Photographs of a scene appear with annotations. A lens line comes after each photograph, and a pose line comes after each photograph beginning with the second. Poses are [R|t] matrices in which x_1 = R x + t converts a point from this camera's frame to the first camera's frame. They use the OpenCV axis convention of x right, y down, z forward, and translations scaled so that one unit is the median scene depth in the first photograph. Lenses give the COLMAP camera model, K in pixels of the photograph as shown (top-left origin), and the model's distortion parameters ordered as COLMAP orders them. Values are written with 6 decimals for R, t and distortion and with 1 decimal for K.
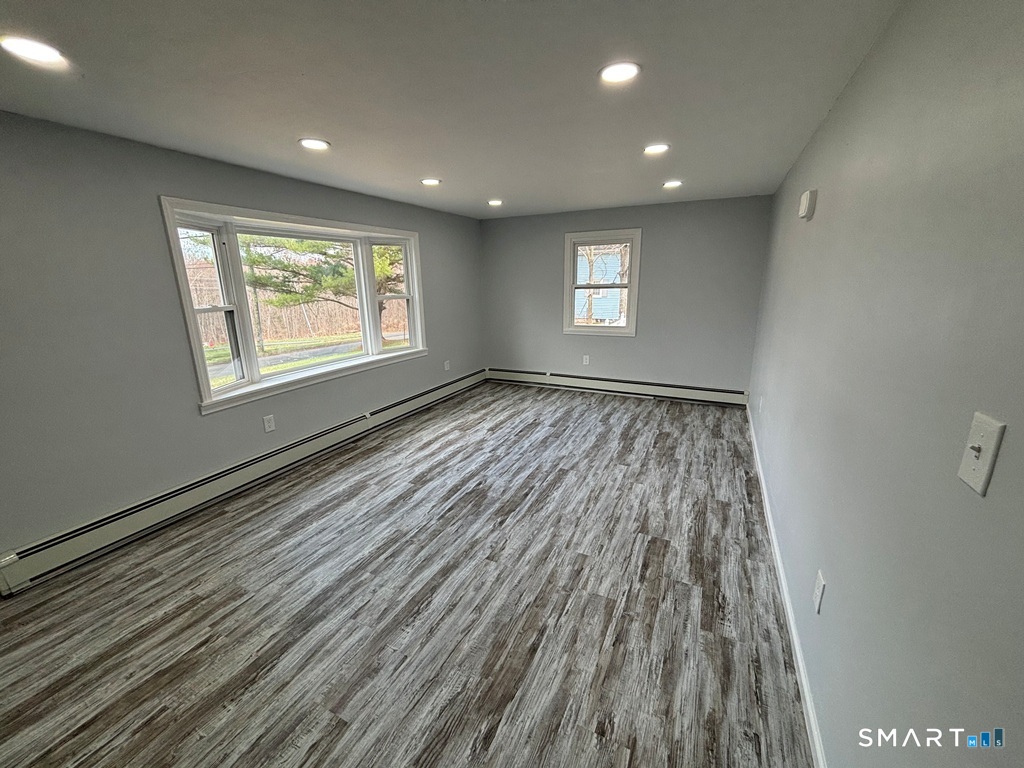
lens RADIAL K [[413.2, 0, 506.5], [0, 413.2, 384.3], [0, 0, 1]] dist [0.007657, -0.002174]
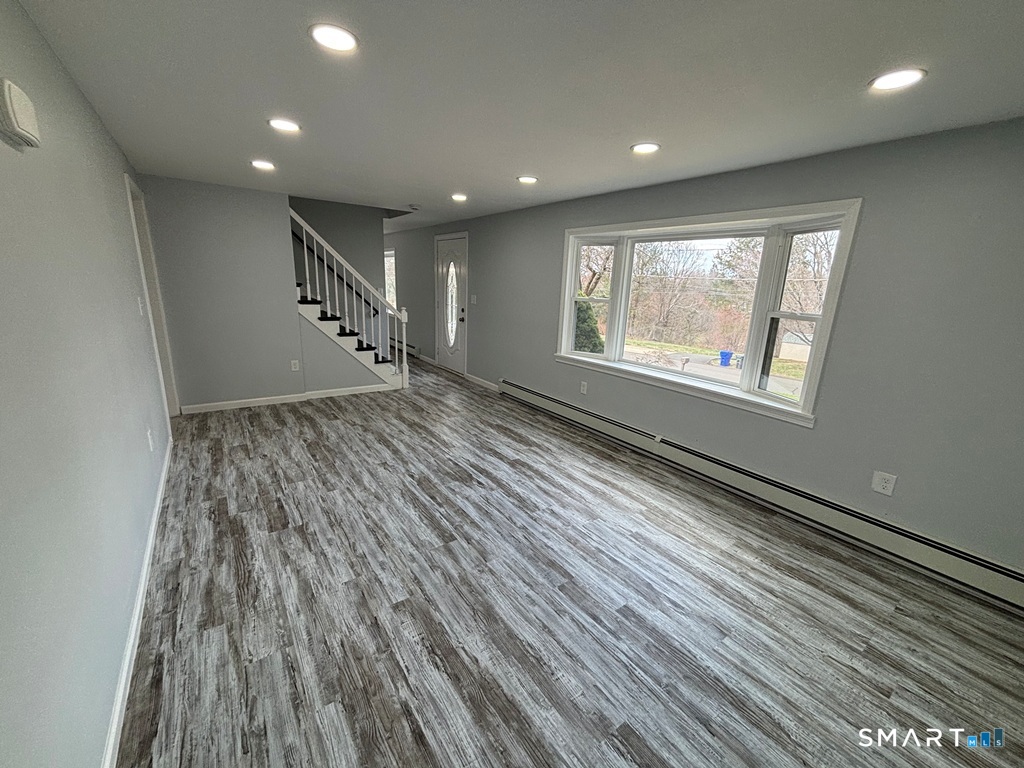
lens RADIAL K [[413.2, 0, 508.0], [0, 413.2, 382.5], [0, 0, 1]] dist [0.007657, -0.002174]
pose [[-0.471751, 0.211993, -0.855868, 0.735466], [-0.248822, 0.899209, 0.359877, -0.367460], [0.845895, 0.382731, -0.371454, 1.402864]]
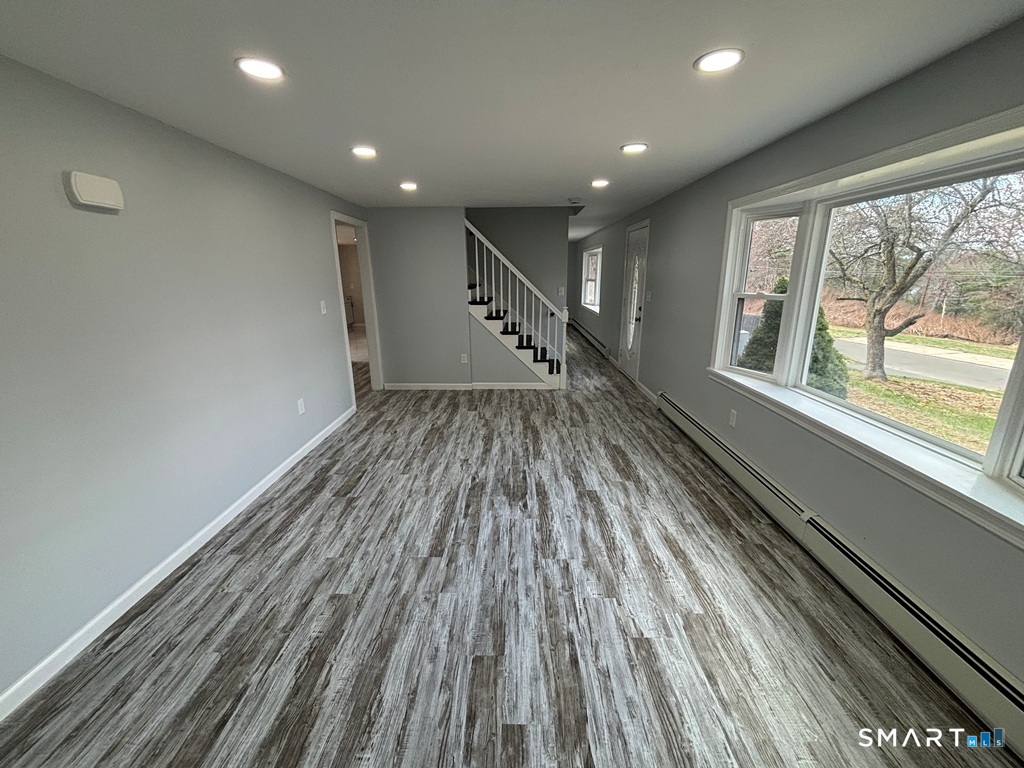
lens RADIAL K [[413.2, 0, 508.9], [0, 413.2, 382.5], [0, 0, 1]] dist [0.007657, -0.002174]
pose [[-0.902400, 0.136986, -0.408545, 0.307381], [-0.081818, 0.876401, 0.474580, -0.431082], [0.423061, 0.461688, -0.779656, 1.638066]]
